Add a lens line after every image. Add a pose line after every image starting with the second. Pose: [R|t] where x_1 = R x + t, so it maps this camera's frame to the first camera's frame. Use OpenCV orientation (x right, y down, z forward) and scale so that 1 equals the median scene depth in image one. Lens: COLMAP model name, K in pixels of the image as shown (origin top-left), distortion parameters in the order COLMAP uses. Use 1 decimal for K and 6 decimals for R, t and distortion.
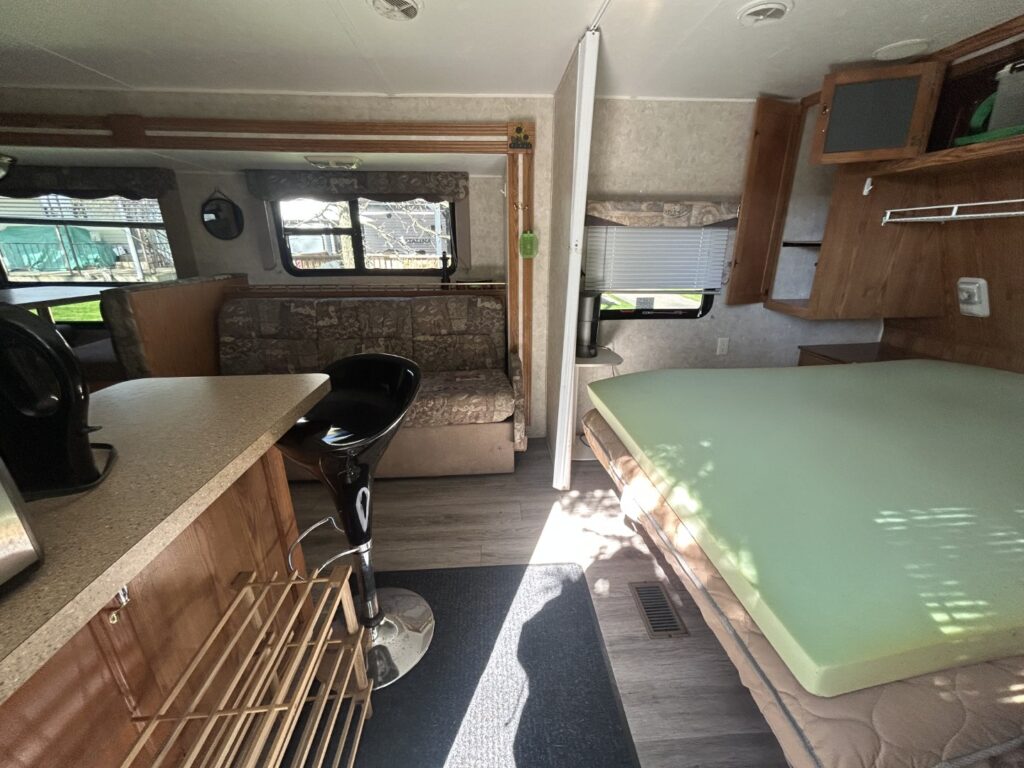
lens RADIAL K [[414.8, 0, 518.0], [0, 414.8, 381.8], [0, 0, 1]] dist [-0.000263, -0.000349]
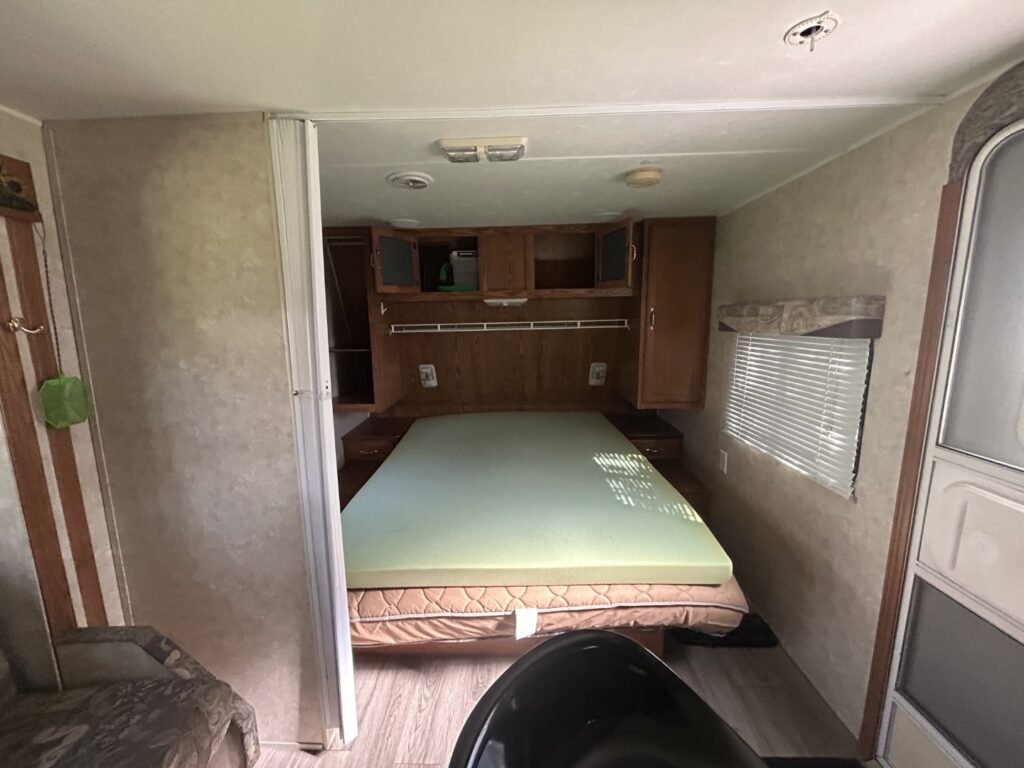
lens RADIAL K [[414.5, 0, 502.9], [0, 414.5, 386.3], [0, 0, 1]] dist [0.000827, -0.000439]
pose [[0.107326, -0.162311, 0.980886, -0.352460], [0.336355, 0.934338, 0.117805, -0.212366], [-0.935600, 0.317282, 0.154872, 0.411849]]
